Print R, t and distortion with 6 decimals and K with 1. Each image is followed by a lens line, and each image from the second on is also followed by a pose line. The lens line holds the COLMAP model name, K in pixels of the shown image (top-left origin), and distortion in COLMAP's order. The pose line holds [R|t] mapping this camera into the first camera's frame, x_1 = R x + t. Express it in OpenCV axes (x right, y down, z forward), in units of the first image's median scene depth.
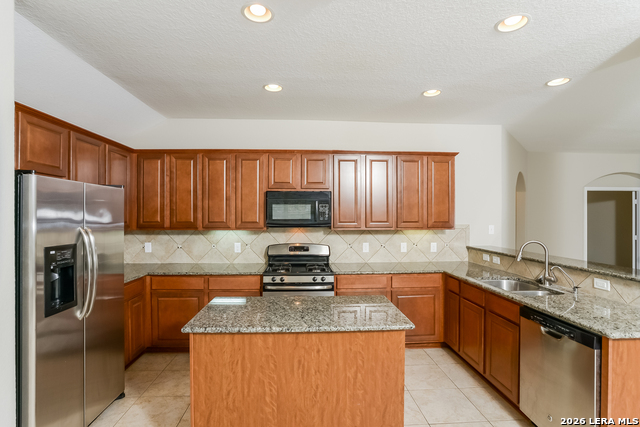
lens RADIAL K [[315.3, 0, 324.4], [0, 315.3, 218.4], [0, 0, 1]] dist [-0.038577, 0.002417]
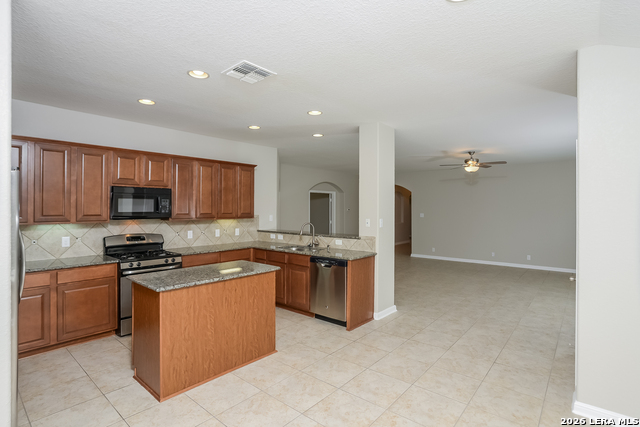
lens RADIAL K [[315.3, 0, 318.6], [0, 315.3, 208.7], [0, 0, 1]] dist [-0.038577, 0.002417]
pose [[0.694316, -0.000290, 0.719670, -0.454743], [0.006311, 0.999964, -0.005686, 0.001172], [-0.719642, 0.008490, 0.694293, -0.239831]]
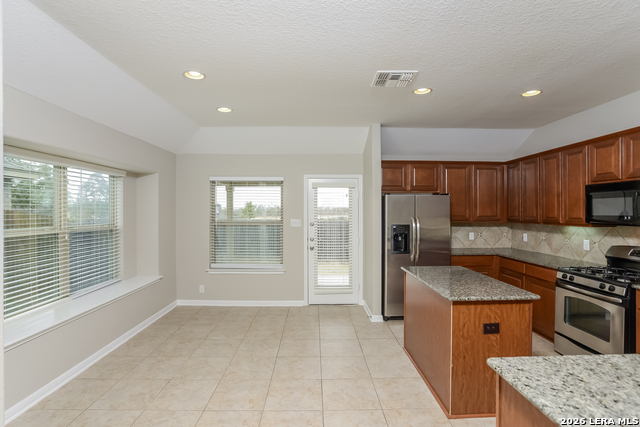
lens RADIAL K [[315.3, 0, 317.7], [0, 315.3, 212.9], [0, 0, 1]] dist [-0.038577, 0.002417]
pose [[-0.032023, 0.001817, -0.999485, 0.739337], [-0.007874, 0.999967, 0.002070, 0.000116], [0.999456, 0.007936, -0.032007, 0.235115]]
